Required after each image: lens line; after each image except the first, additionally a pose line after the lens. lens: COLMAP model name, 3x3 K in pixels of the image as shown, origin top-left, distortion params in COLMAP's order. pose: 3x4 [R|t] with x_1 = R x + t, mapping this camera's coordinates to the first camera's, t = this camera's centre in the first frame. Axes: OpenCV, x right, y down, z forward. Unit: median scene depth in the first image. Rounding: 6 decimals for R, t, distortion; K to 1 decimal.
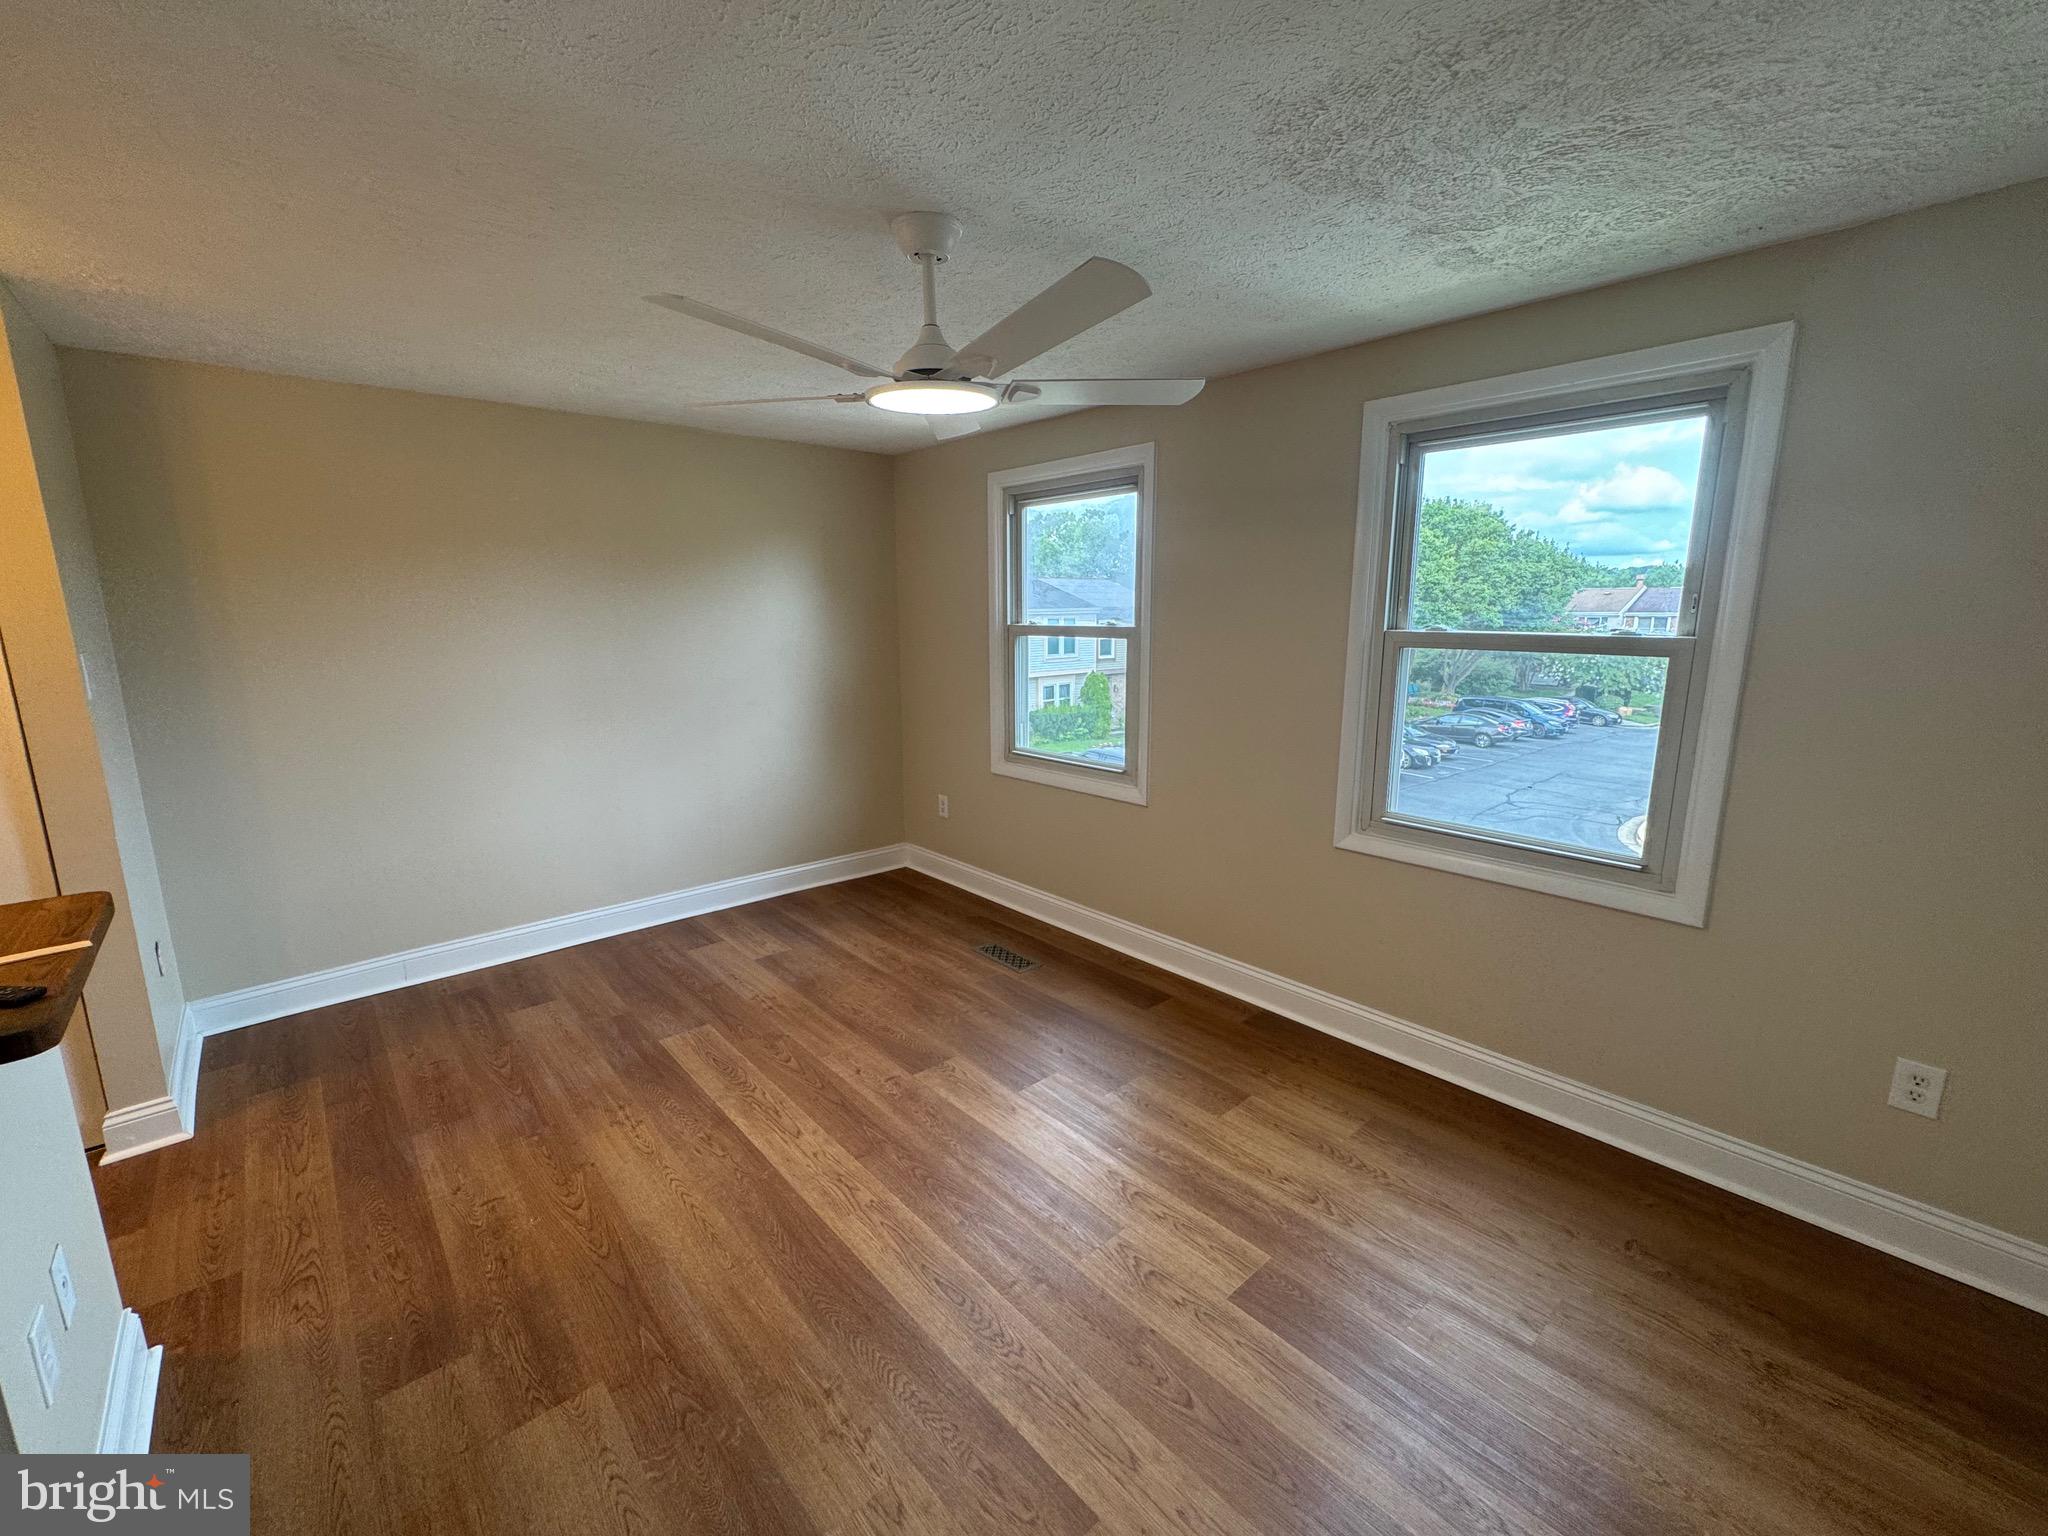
lens RADIAL K [[840.0, 0, 1024.0], [0, 840.0, 768.0], [0, 0, 1]] dist [-0.000189, -0.000213]
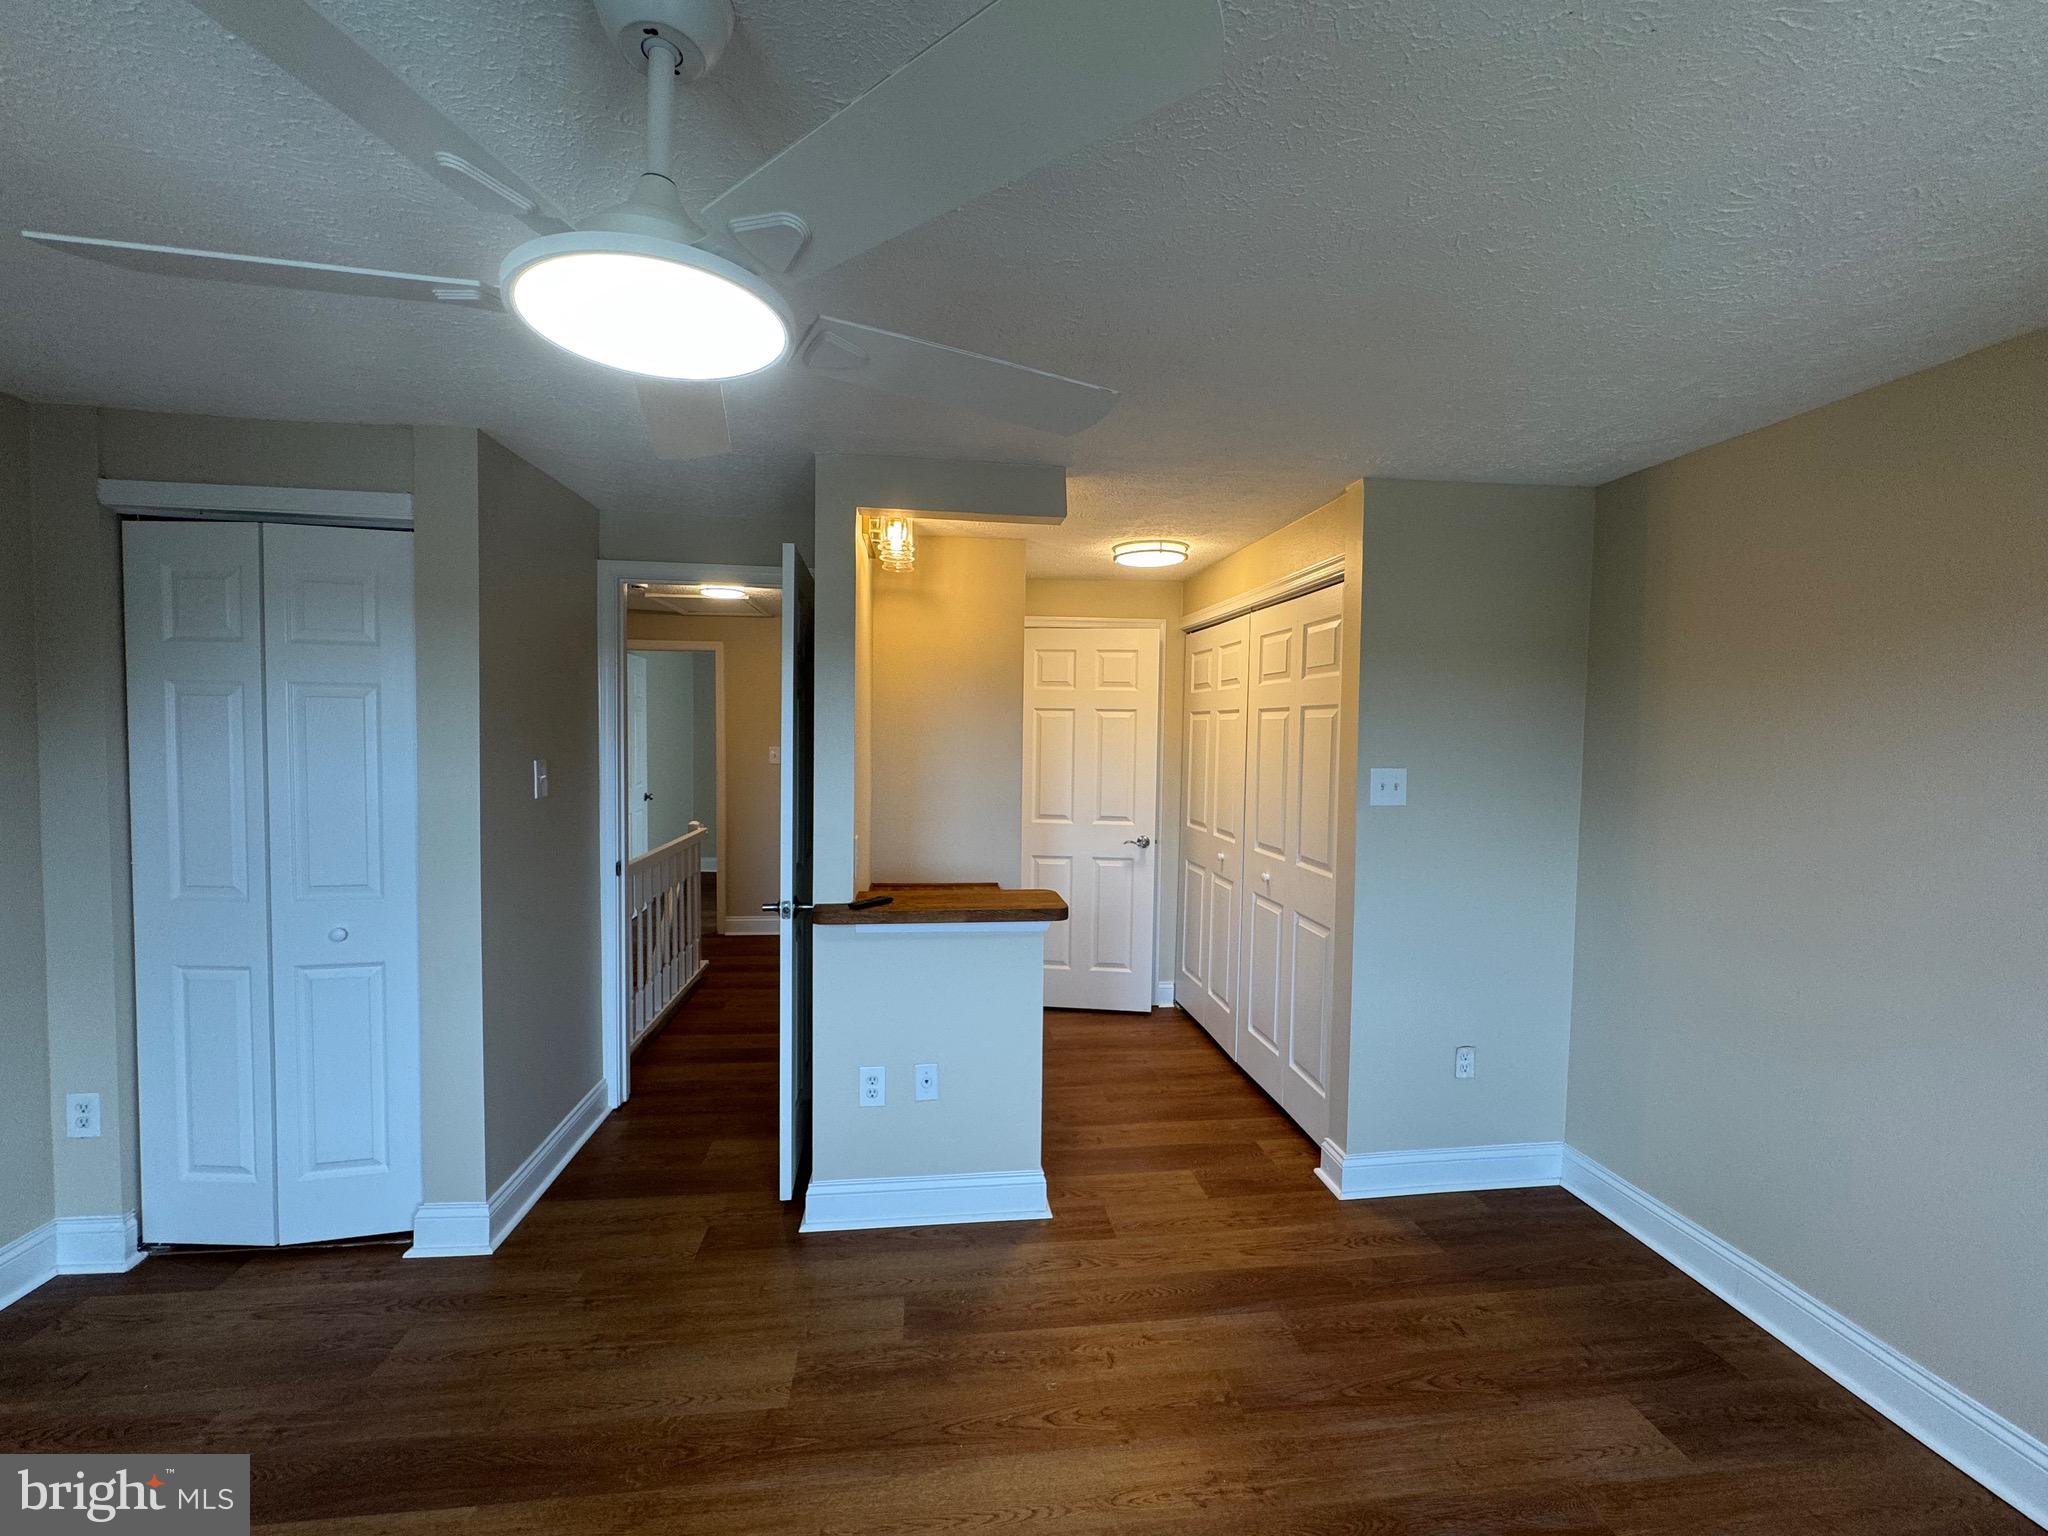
lens RADIAL K [[835.0, 0, 1024.0], [0, 835.0, 768.0], [0, 0, 1]] dist [-0.012183, 0.000237]
pose [[-0.569074, 0.030990, -0.821702, 0.139737], [-0.170010, 0.973264, 0.154448, -0.225744], [0.804519, 0.227590, -0.548590, 1.202531]]
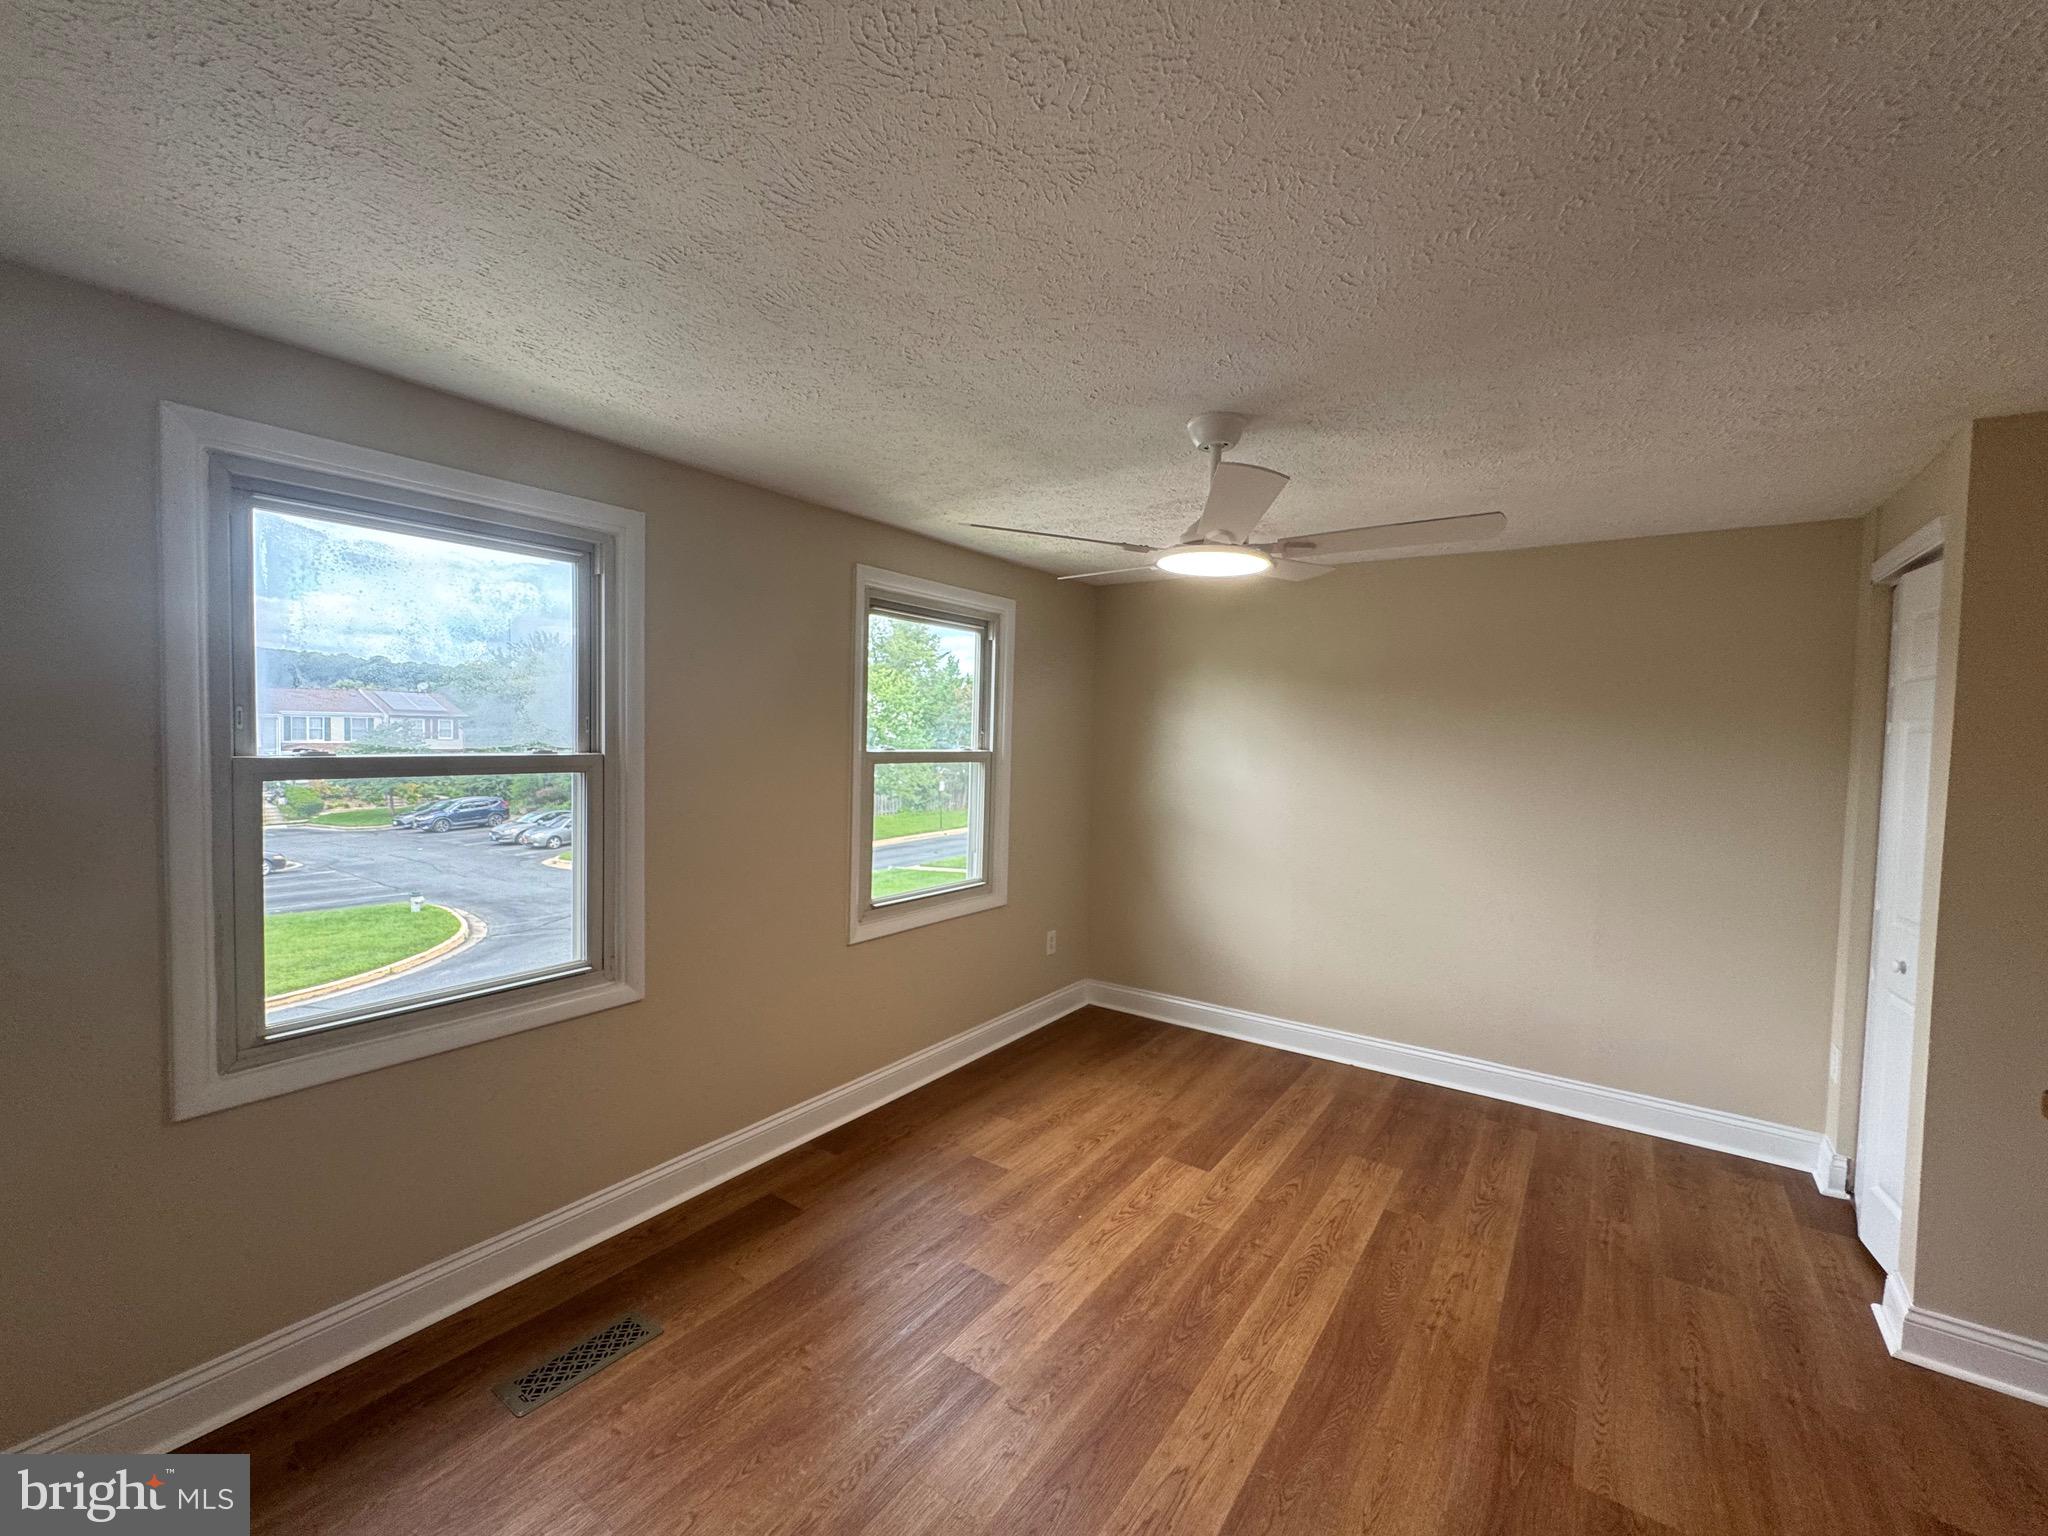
lens RADIAL K [[835.0, 0, 1024.0], [0, 835.0, 768.0], [0, 0, 1]] dist [-0.012183, 0.000237]
pose [[-0.219087, -0.036643, 0.975017, -0.942952], [0.167566, 0.983035, 0.074596, -0.226902], [-0.961209, 0.179723, -0.209230, 1.230522]]
